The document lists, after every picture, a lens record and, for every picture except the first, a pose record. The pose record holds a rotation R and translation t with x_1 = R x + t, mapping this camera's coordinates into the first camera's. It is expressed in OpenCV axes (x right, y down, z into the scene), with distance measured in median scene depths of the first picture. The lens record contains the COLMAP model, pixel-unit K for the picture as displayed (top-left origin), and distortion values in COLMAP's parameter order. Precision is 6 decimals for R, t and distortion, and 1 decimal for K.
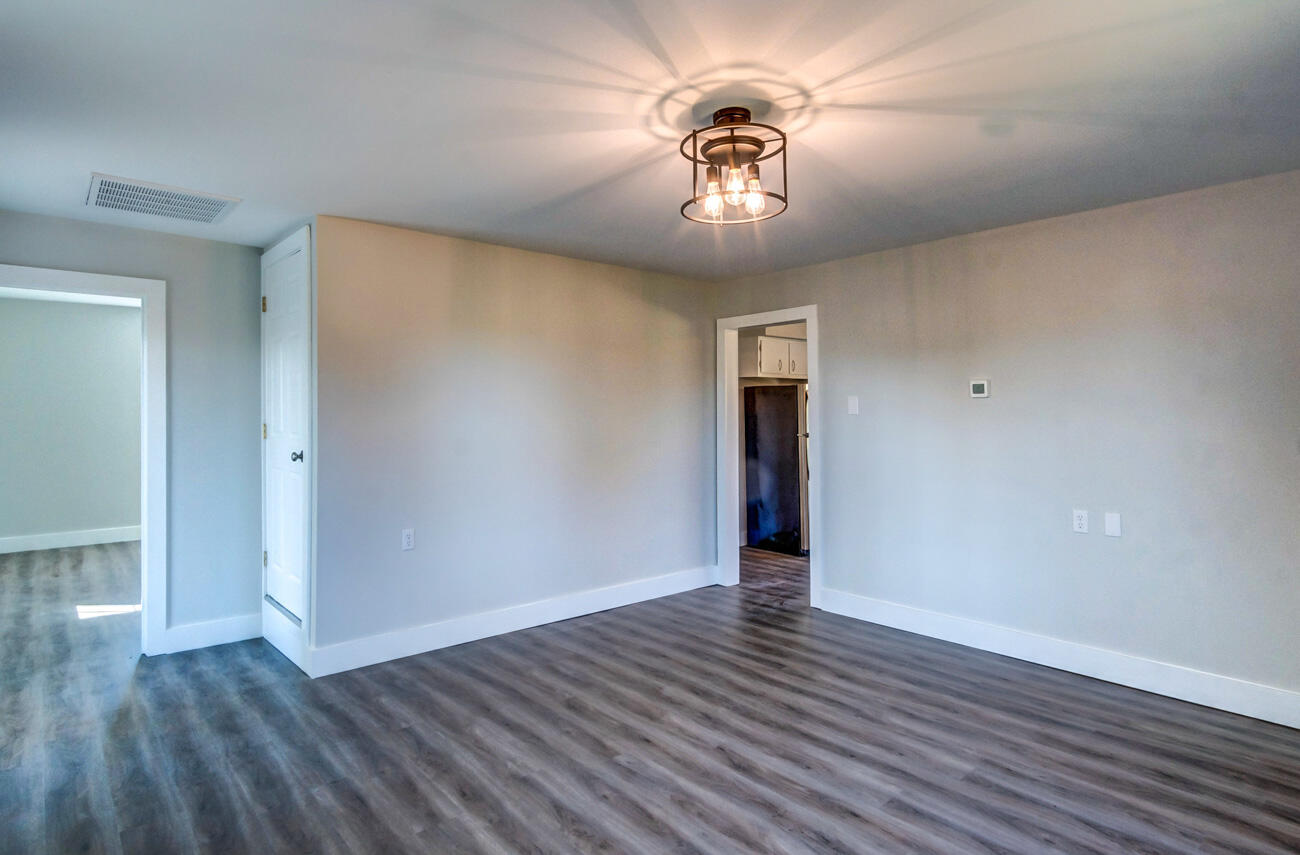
lens RADIAL K [[719.5, 0, 645.7], [0, 719.5, 403.3], [0, 0, 1]] dist [0.007487, 0.001469]
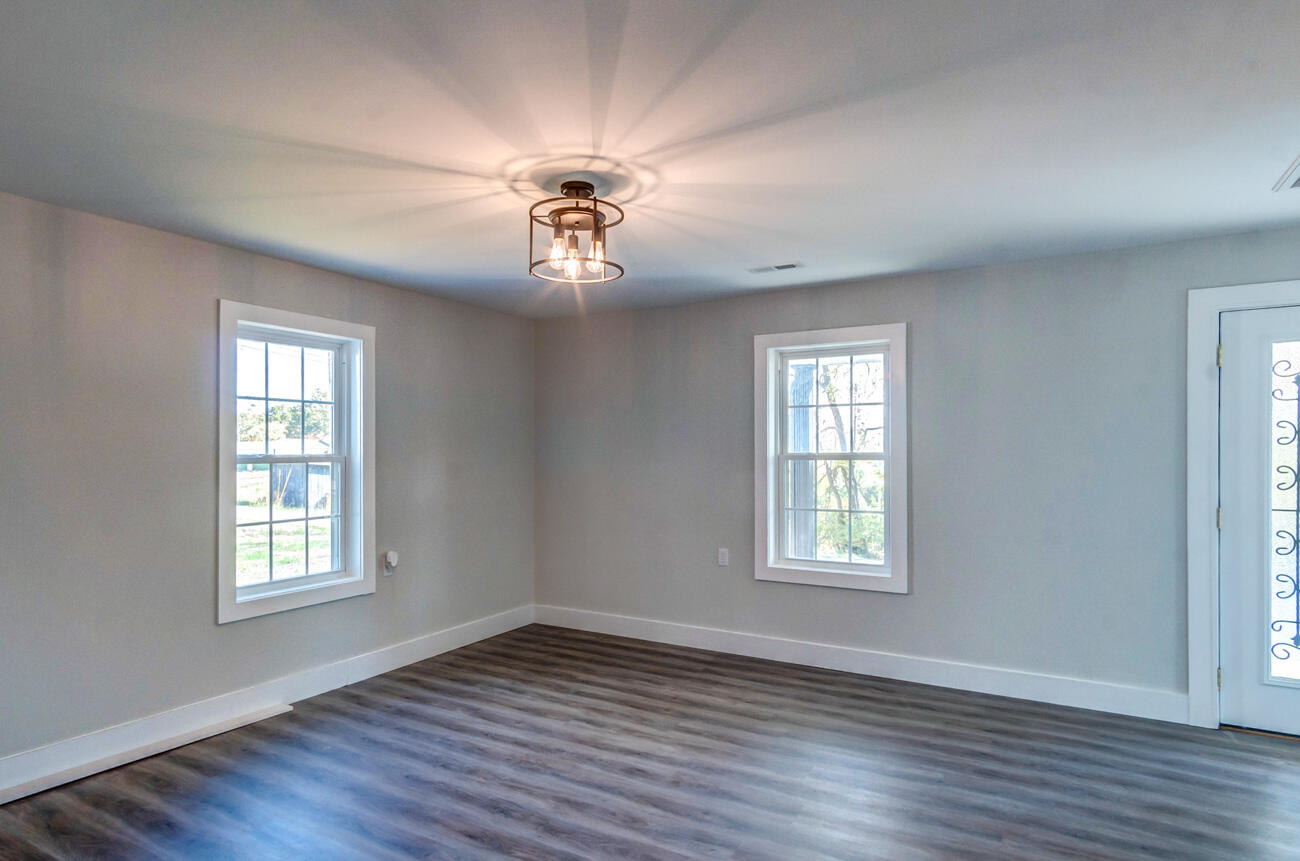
lens RADIAL K [[714.8, 0, 644.2], [0, 714.8, 450.1], [0, 0, 1]] dist [-0.002103, -0.000526]
pose [[-0.946541, 0.007618, -0.322494, 0.328642], [0.012771, 0.999822, -0.013864, 0.022937], [0.322331, -0.017241, -0.946470, 1.782804]]
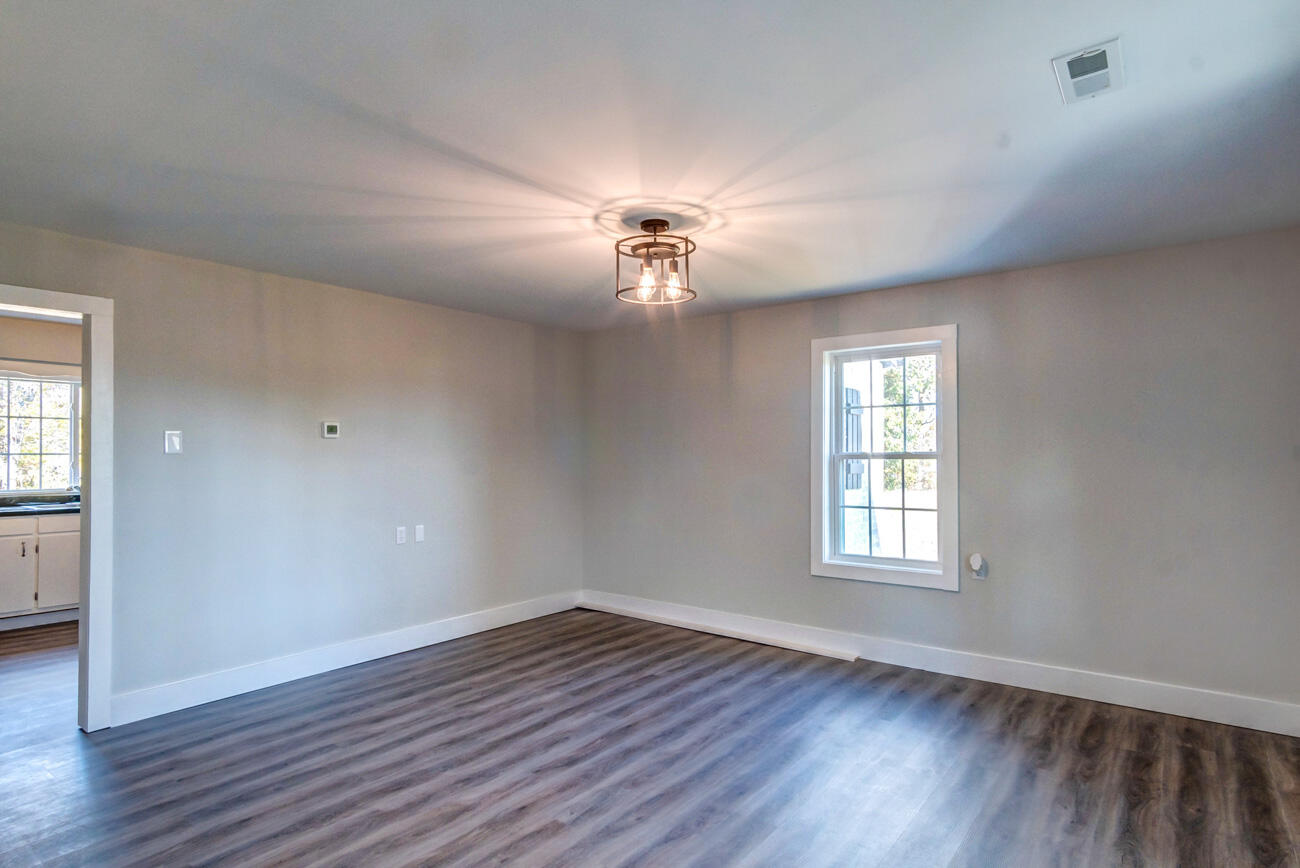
lens RADIAL K [[693.6, 0, 647.1], [0, 693.6, 441.8], [0, 0, 1]] dist [0.002035, 0.000499]
pose [[-0.209143, 0.018593, 0.977708, -0.946899], [-0.012465, 0.999687, -0.021677, 0.021134], [-0.977806, -0.016721, -0.208846, 1.089993]]
